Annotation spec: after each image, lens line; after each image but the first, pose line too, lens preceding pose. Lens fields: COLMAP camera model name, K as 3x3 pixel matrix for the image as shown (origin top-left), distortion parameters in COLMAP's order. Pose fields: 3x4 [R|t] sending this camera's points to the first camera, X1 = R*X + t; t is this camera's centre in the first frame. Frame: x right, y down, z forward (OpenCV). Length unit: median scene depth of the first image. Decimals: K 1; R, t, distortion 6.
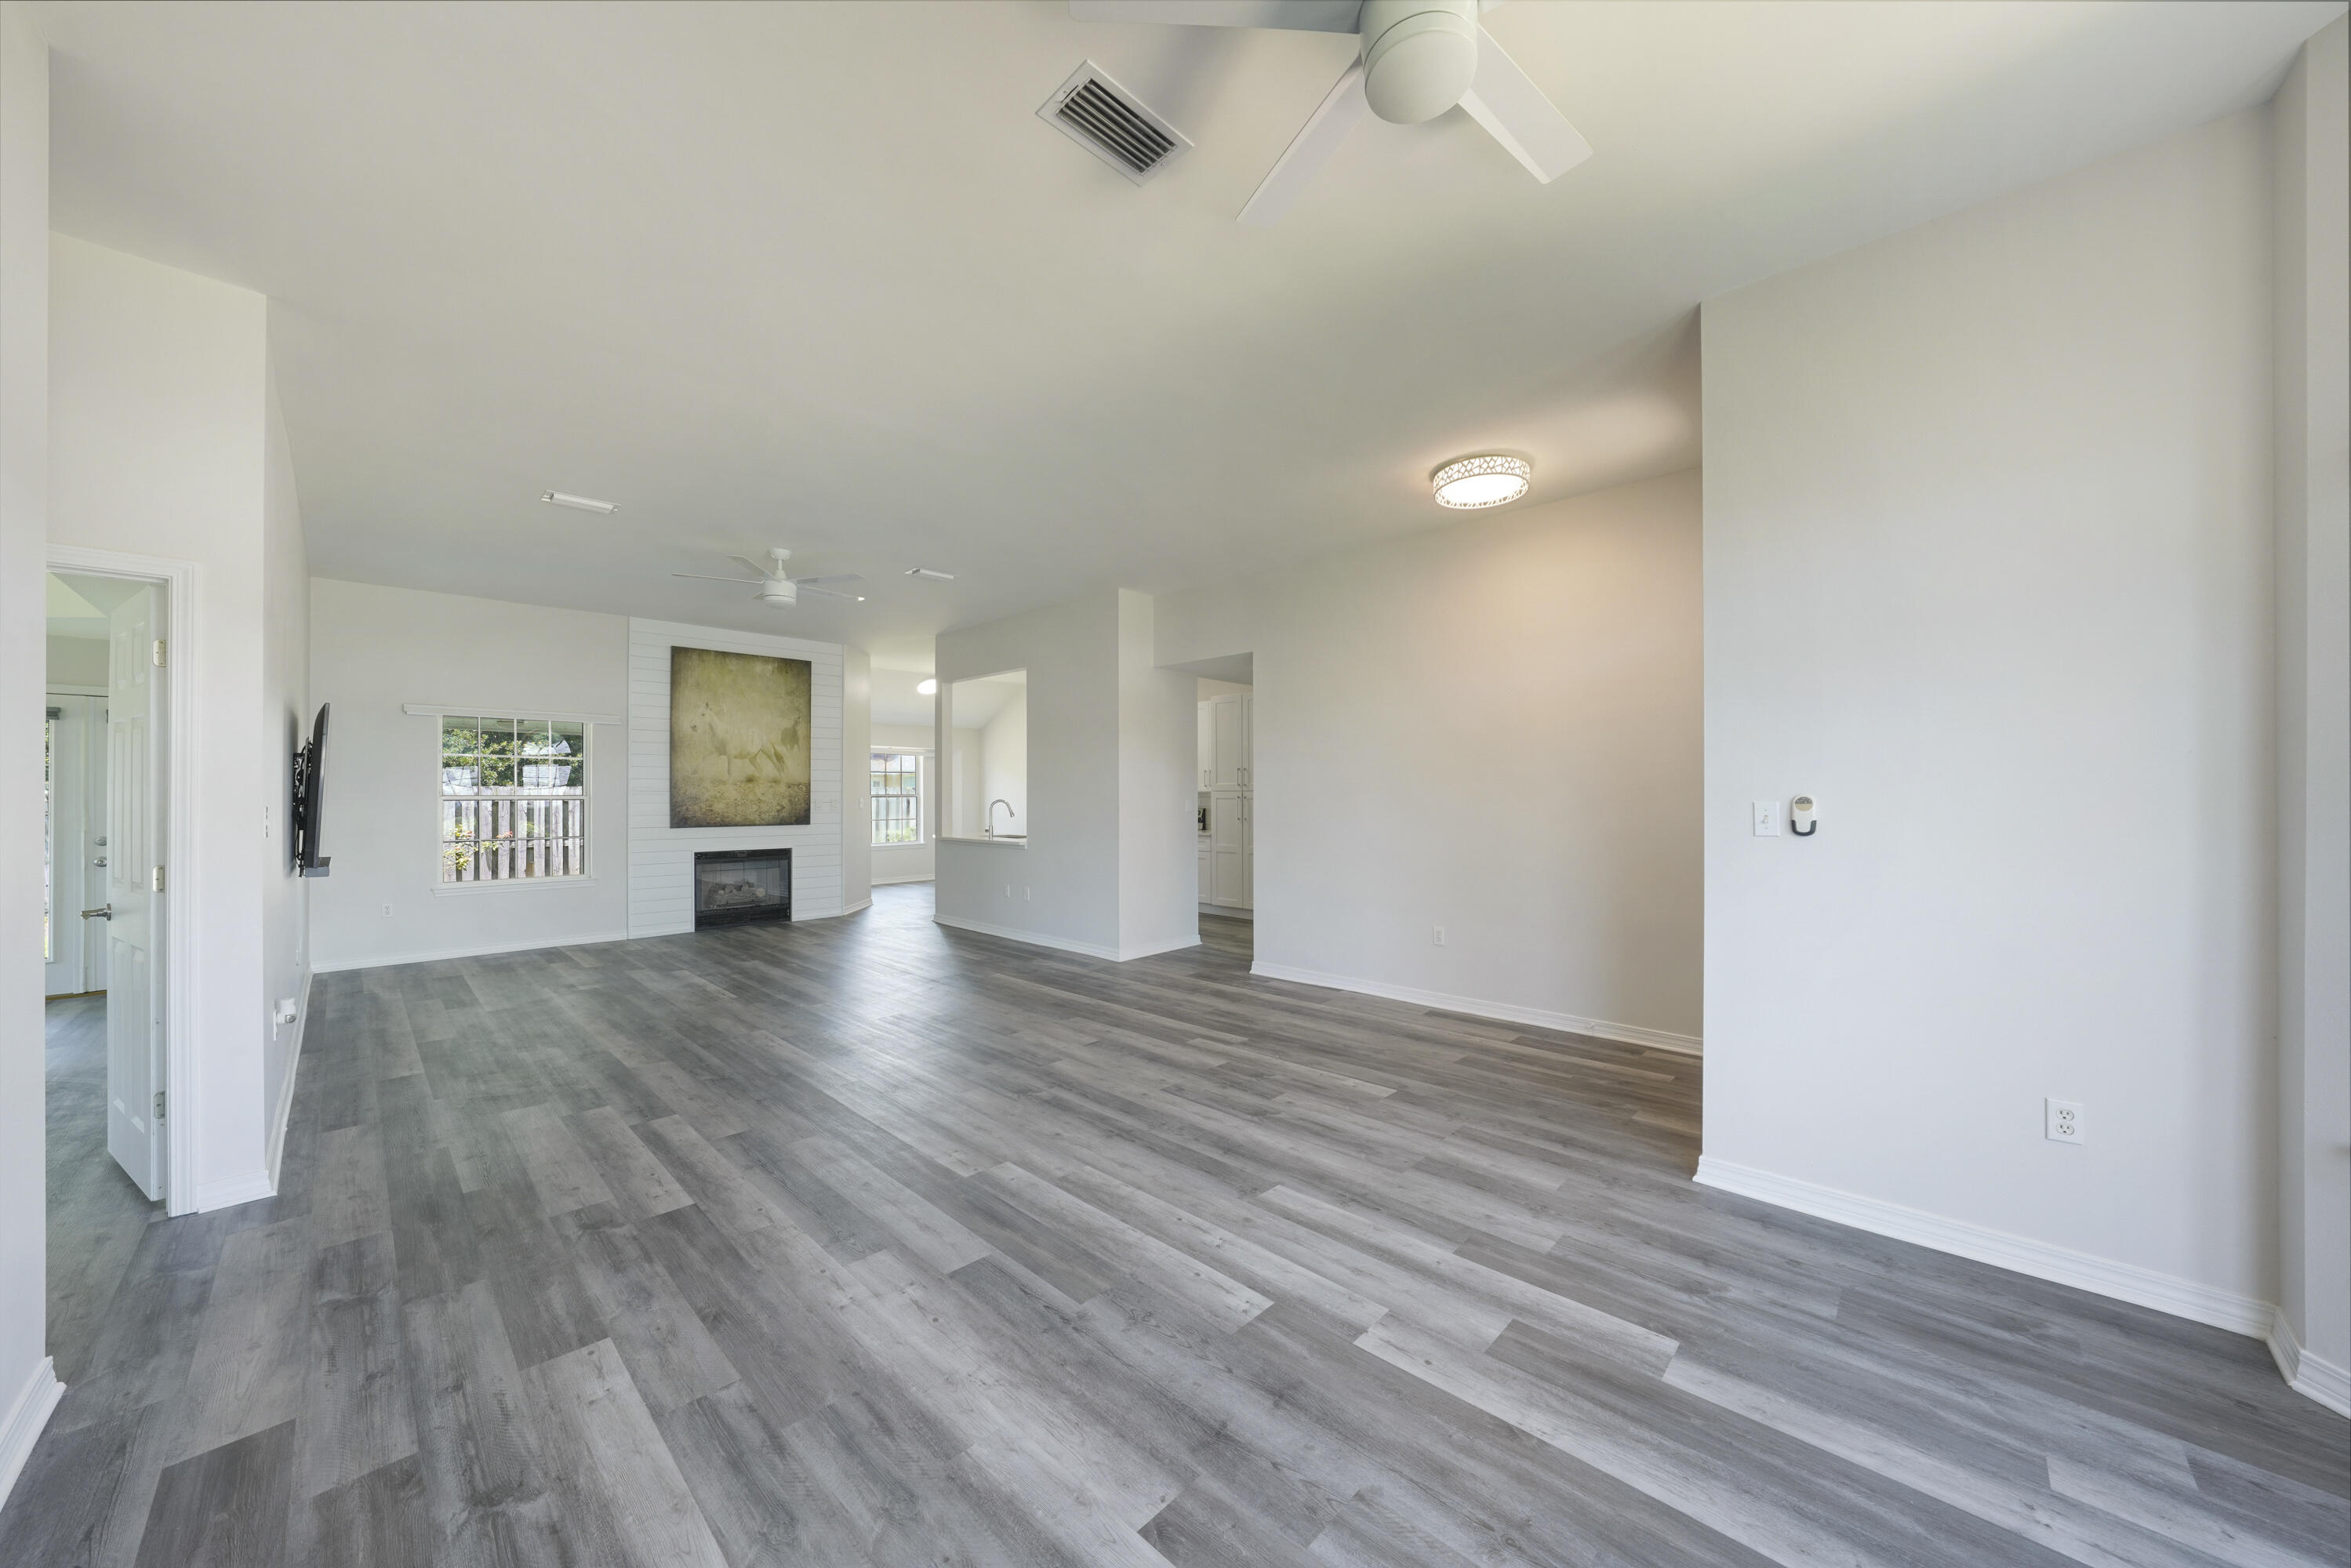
lens RADIAL K [[823.6, 0, 1176.4], [0, 823.6, 789.8], [0, 0, 1]] dist [-0.028127, 0.006423]
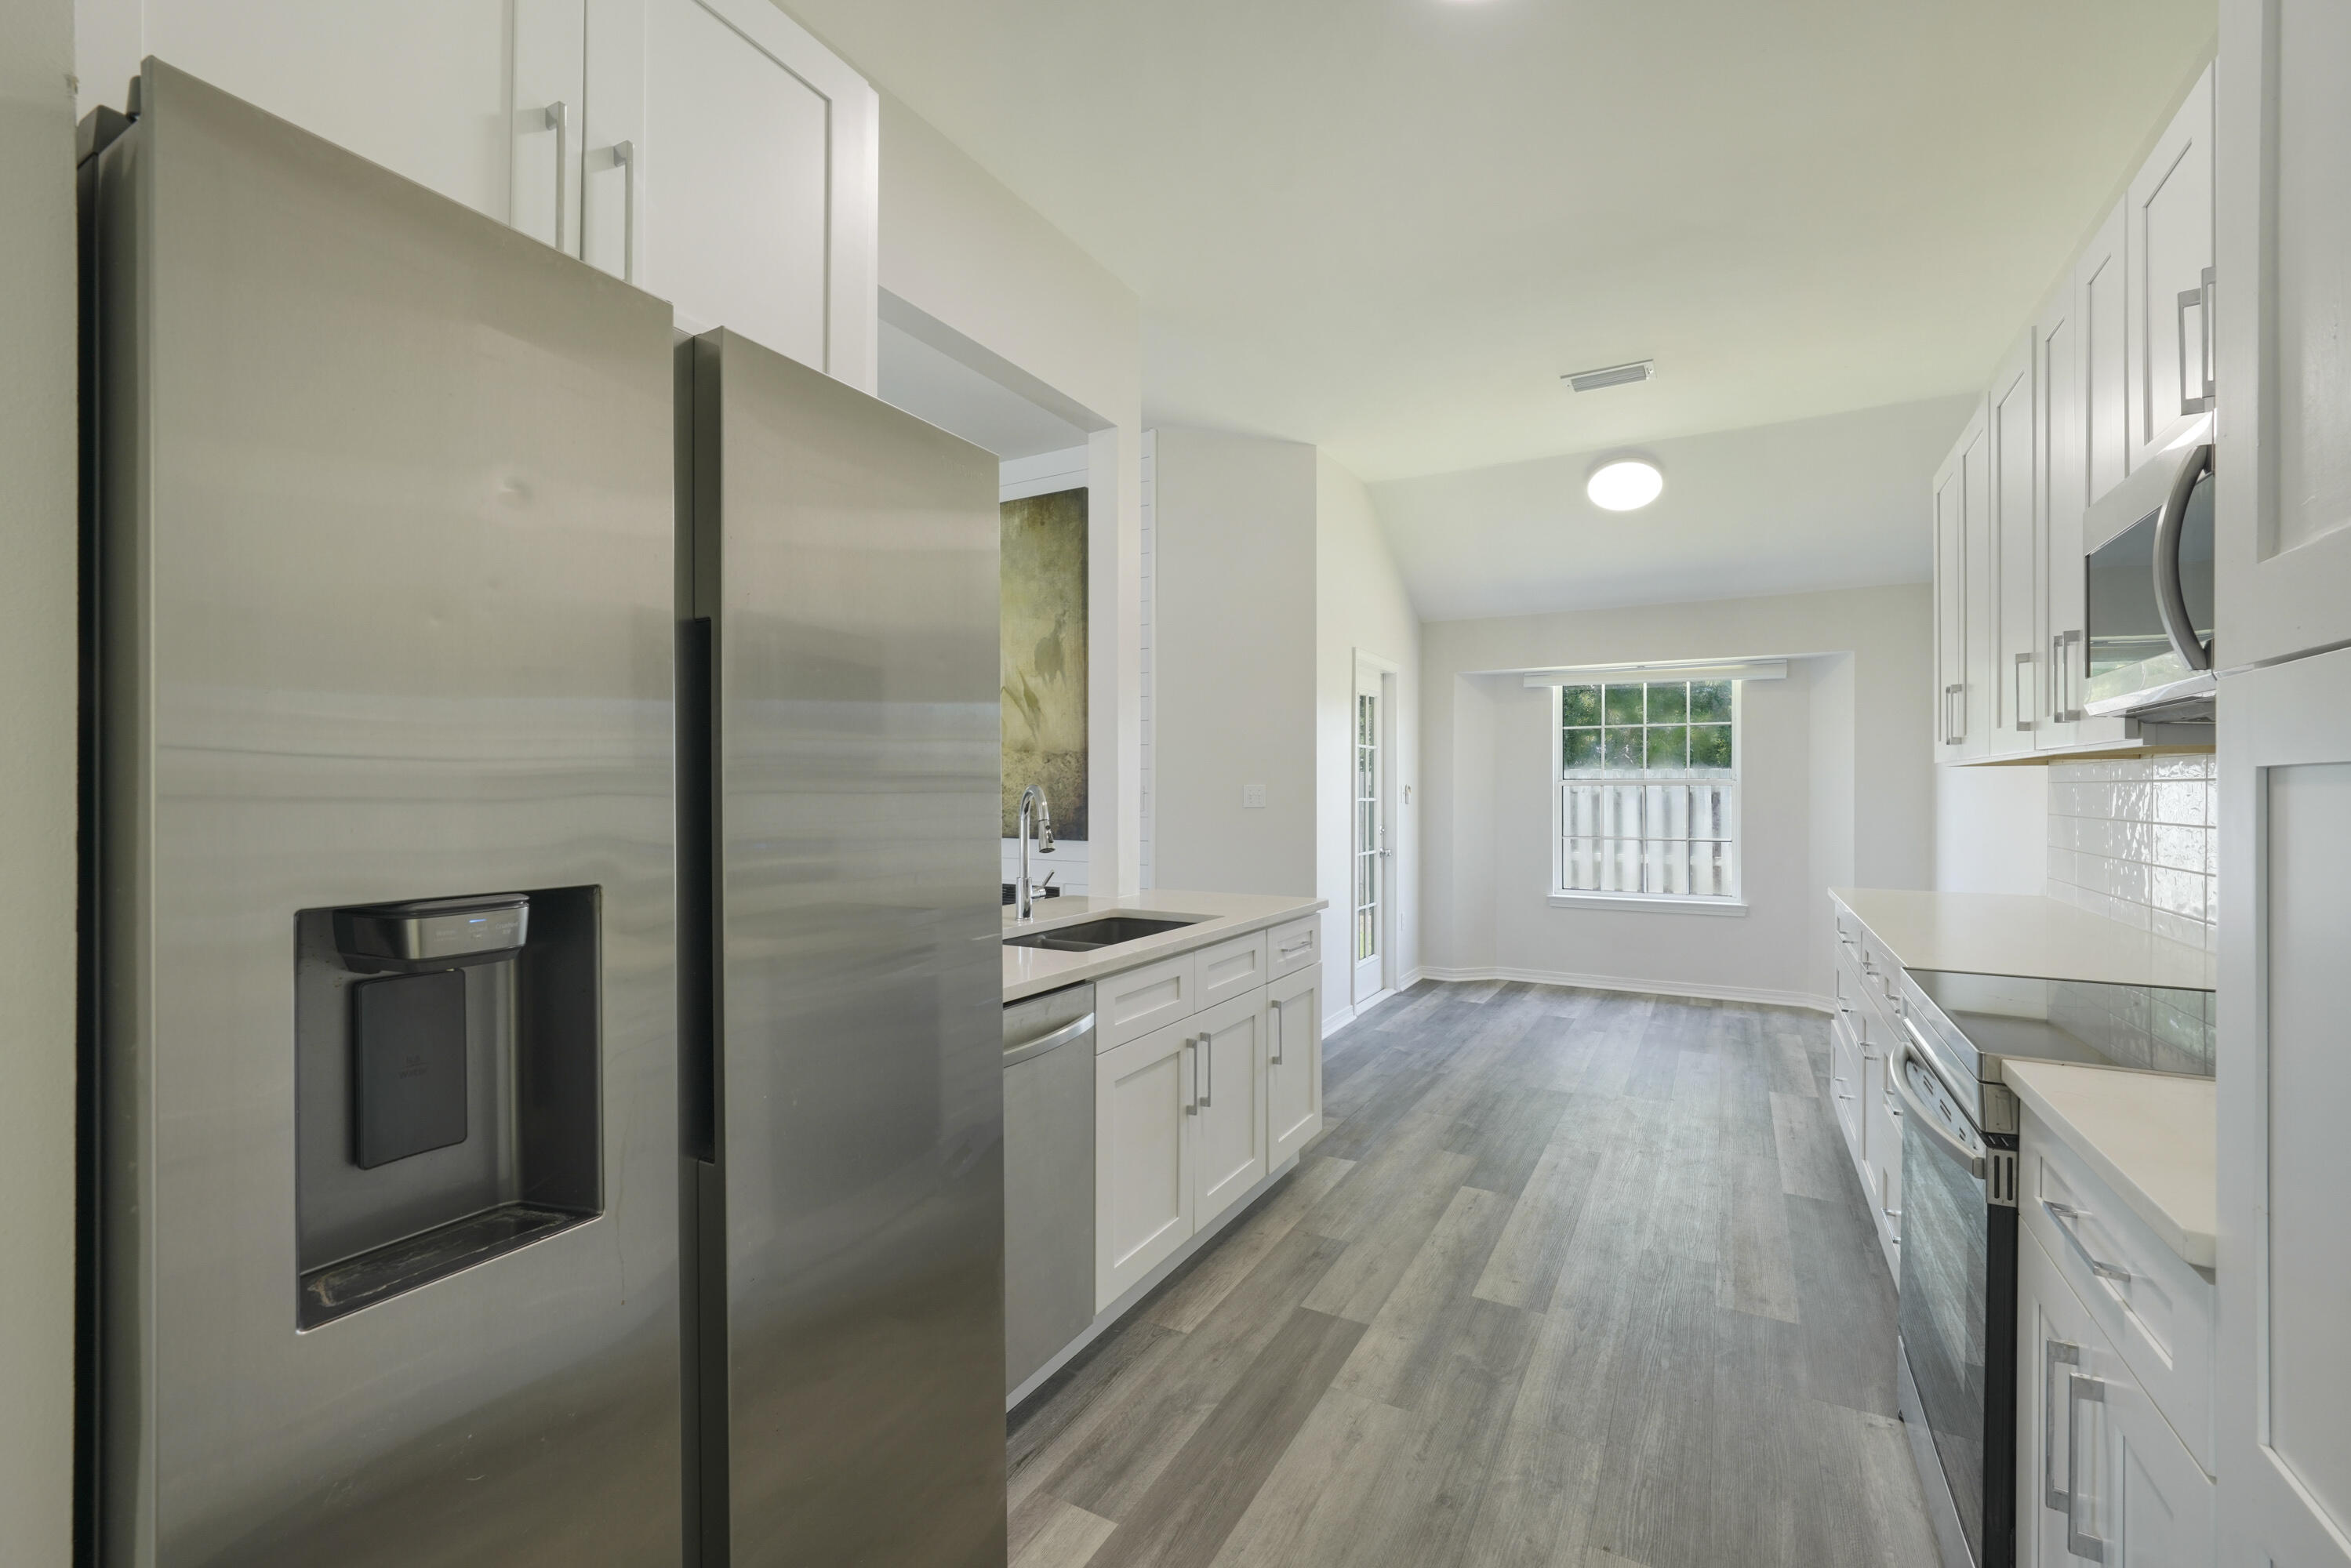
lens RADIAL K [[981.2, 0, 1185.7], [0, 981.2, 788.8], [0, 0, 1]] dist [-0.013770, 0.006098]
pose [[0.254251, 0.001608, -0.967137, 0.132278], [0.003442, 0.999991, 0.002568, 0.015346], [0.967132, -0.003981, 0.254243, 1.161337]]
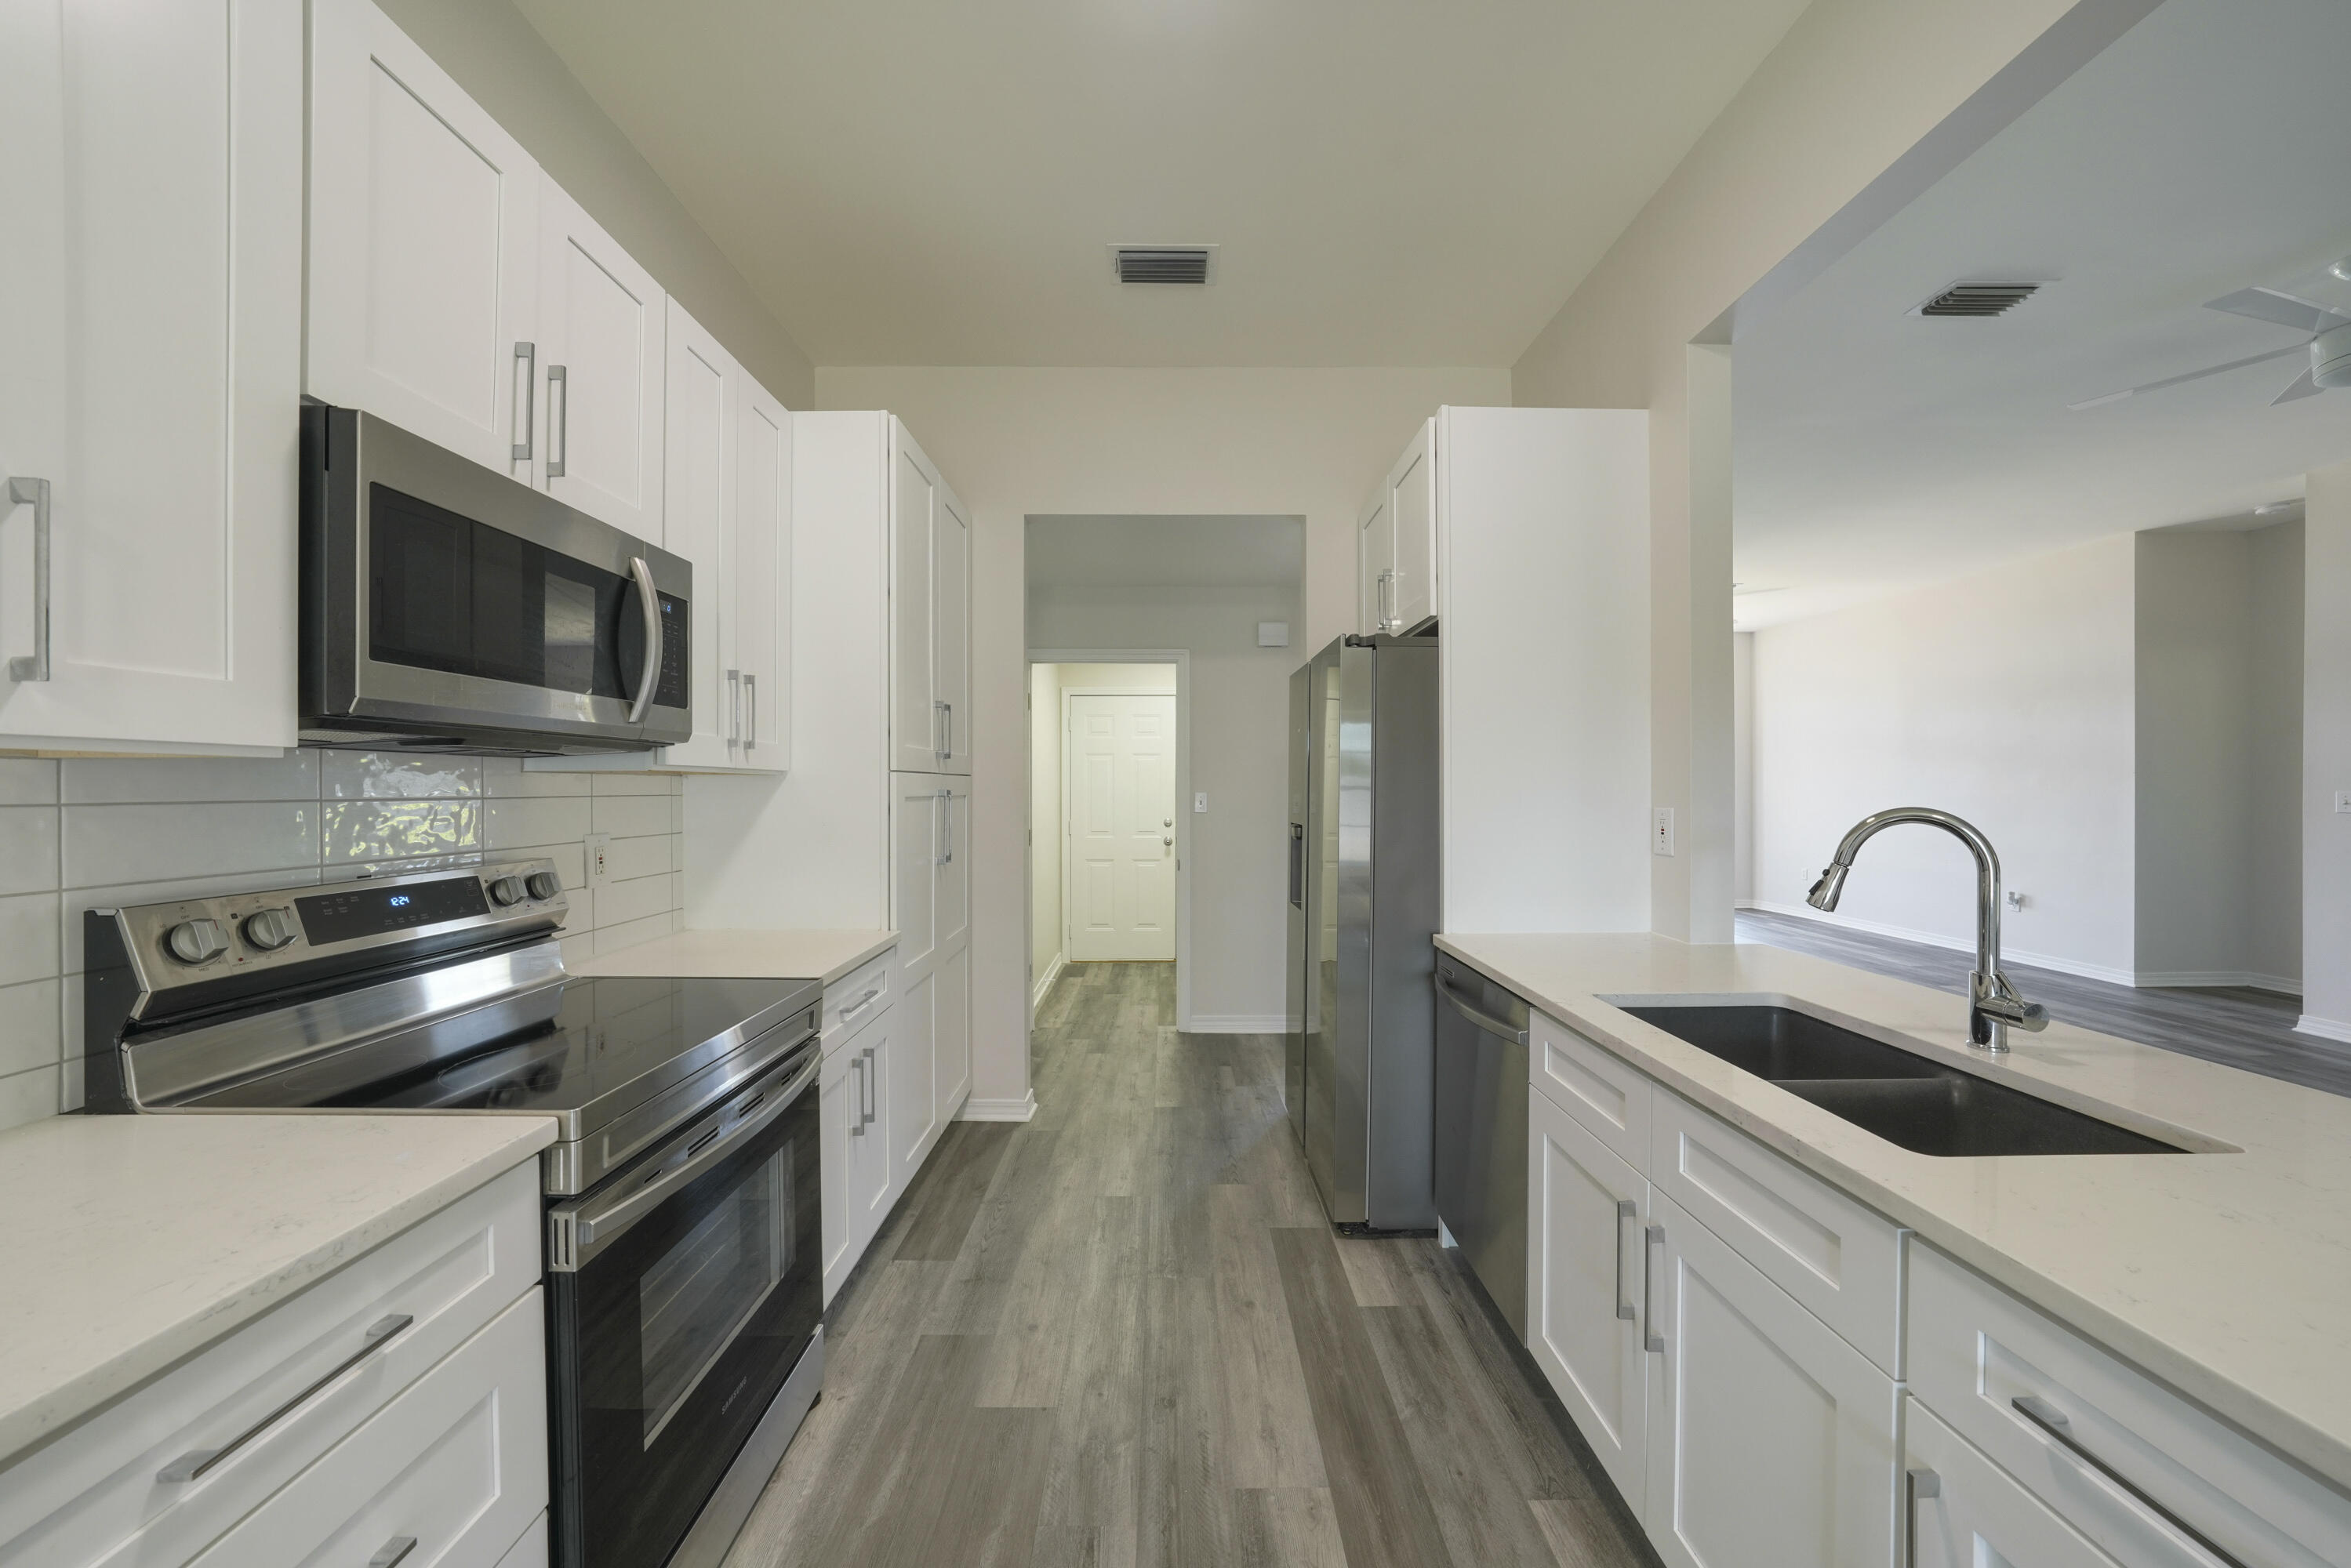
lens RADIAL K [[823.6, 0, 1176.4], [0, 823.6, 789.8], [0, 0, 1]] dist [-0.028127, 0.006423]
pose [[-0.698592, -0.001943, 0.715517, -0.274088], [-0.004698, 0.999987, -0.001872, 0.010939], [-0.715505, -0.004670, -0.698592, 1.463501]]
